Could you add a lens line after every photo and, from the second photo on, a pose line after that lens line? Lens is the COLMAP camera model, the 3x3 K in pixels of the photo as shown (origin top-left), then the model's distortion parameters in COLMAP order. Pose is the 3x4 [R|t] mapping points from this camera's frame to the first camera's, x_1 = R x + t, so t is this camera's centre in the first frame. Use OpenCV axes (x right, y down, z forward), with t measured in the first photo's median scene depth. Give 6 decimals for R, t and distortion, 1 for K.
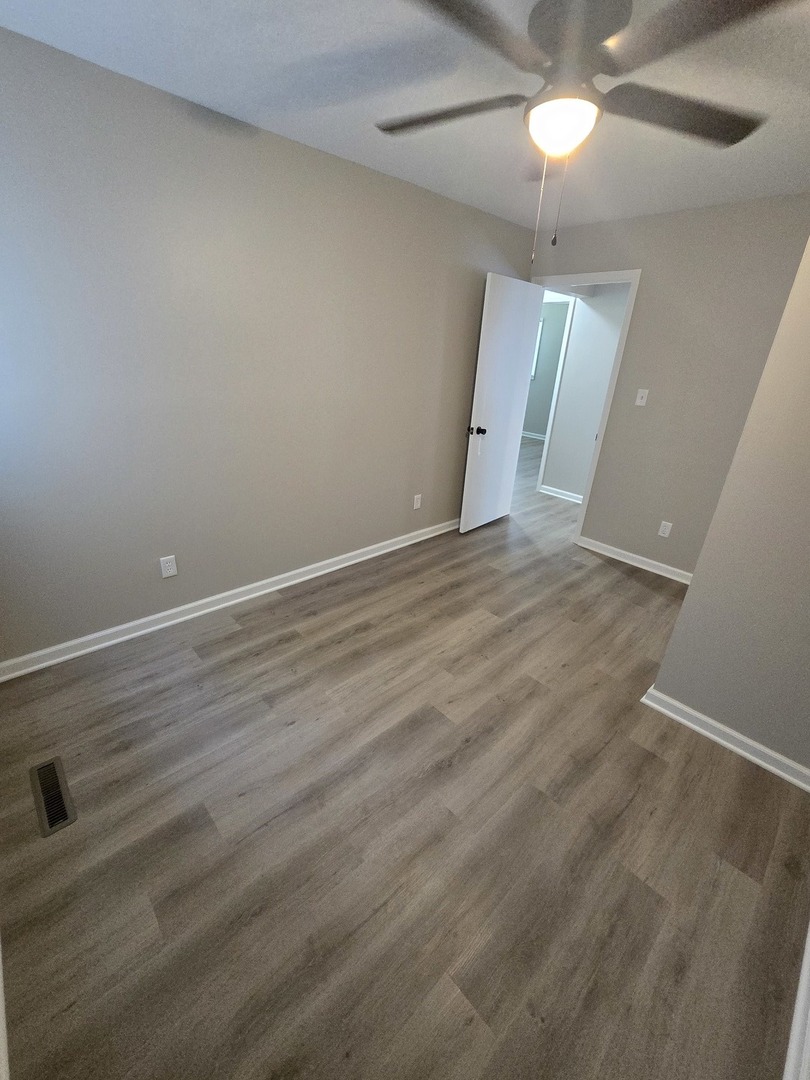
lens RADIAL K [[440.7, 0, 403.0], [0, 440.7, 536.2], [0, 0, 1]] dist [-0.003782, 0.000229]
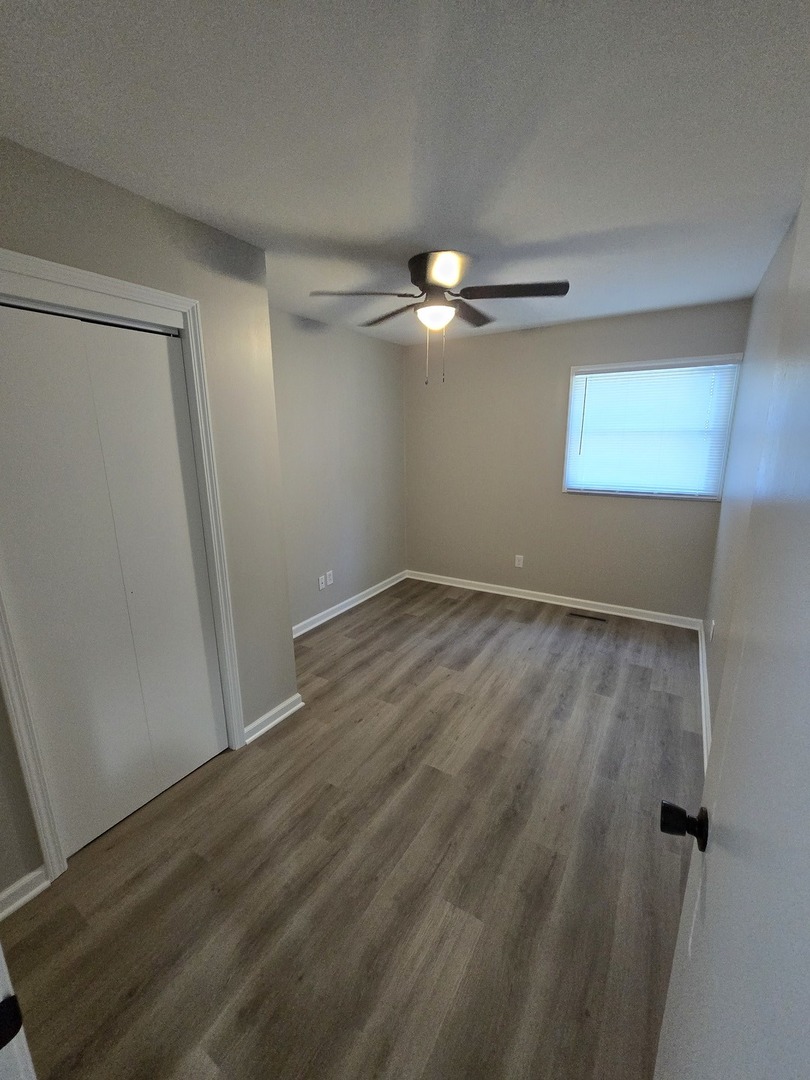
lens RADIAL K [[440.7, 0, 403.0], [0, 440.7, 536.2], [0, 0, 1]] dist [-0.003782, 0.000229]
pose [[-0.964565, 0.020414, -0.263056, 0.563986], [-0.137538, 0.811925, 0.567328, -0.708800], [0.225163, 0.583405, -0.780346, 1.673898]]
